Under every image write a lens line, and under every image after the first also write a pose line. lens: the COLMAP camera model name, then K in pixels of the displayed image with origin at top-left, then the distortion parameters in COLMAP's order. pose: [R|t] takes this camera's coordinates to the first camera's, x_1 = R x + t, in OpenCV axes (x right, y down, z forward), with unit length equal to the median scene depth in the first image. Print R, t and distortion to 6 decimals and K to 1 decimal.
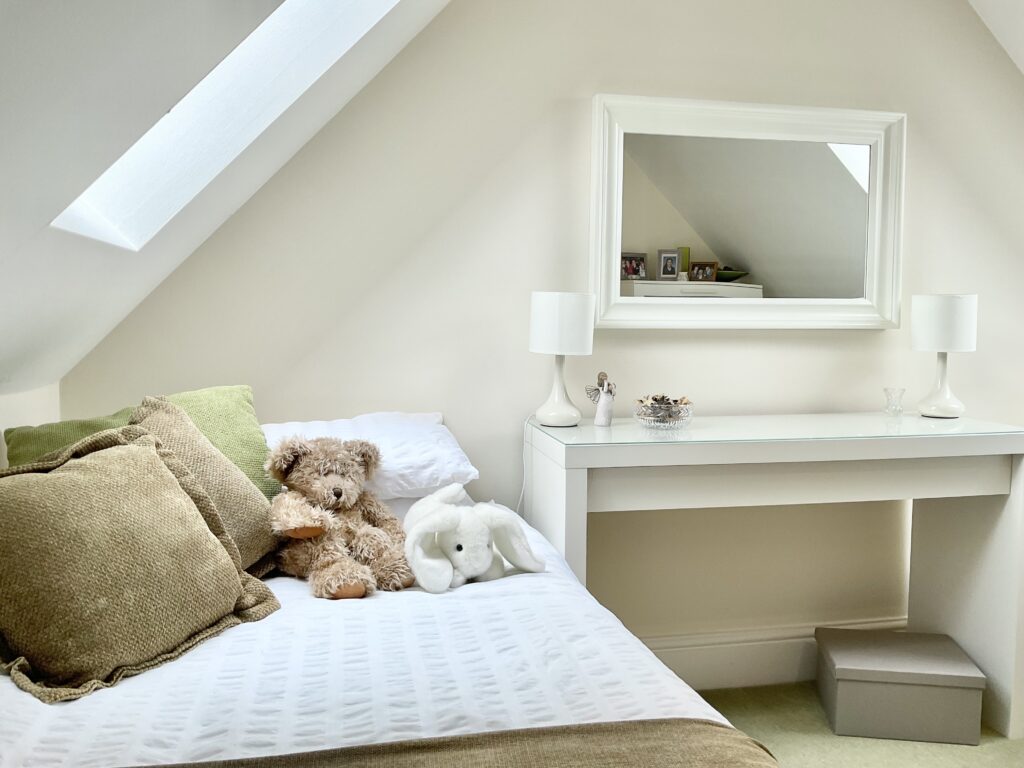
lens RADIAL K [[831.9, 0, 512.0], [0, 831.9, 384.0], [0, 0, 1]] dist [0.075408, -0.135969]
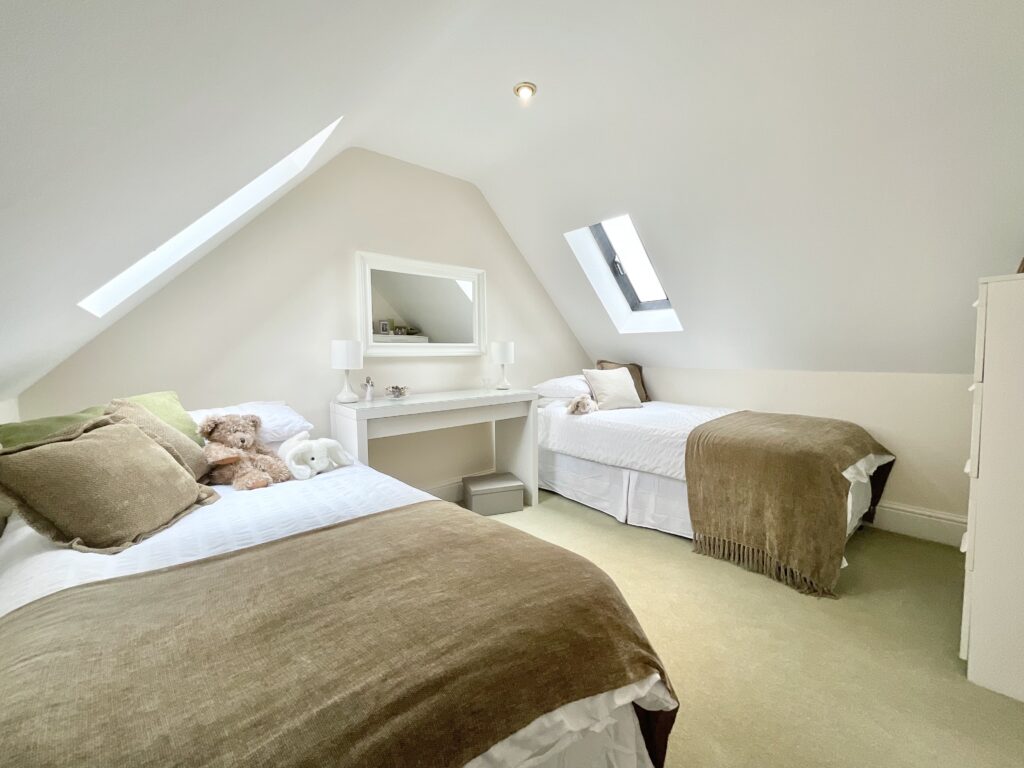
lens RADIAL K [[412.2, 0, 512.0], [0, 412.2, 384.0], [0, 0, 1]] dist [0.001026, 0.000145]
pose [[0.875038, -0.050442, 0.481419, -0.111721], [0.051779, 0.998603, 0.010517, 0.017393], [-0.481277, 0.015725, 0.876428, -0.183284]]
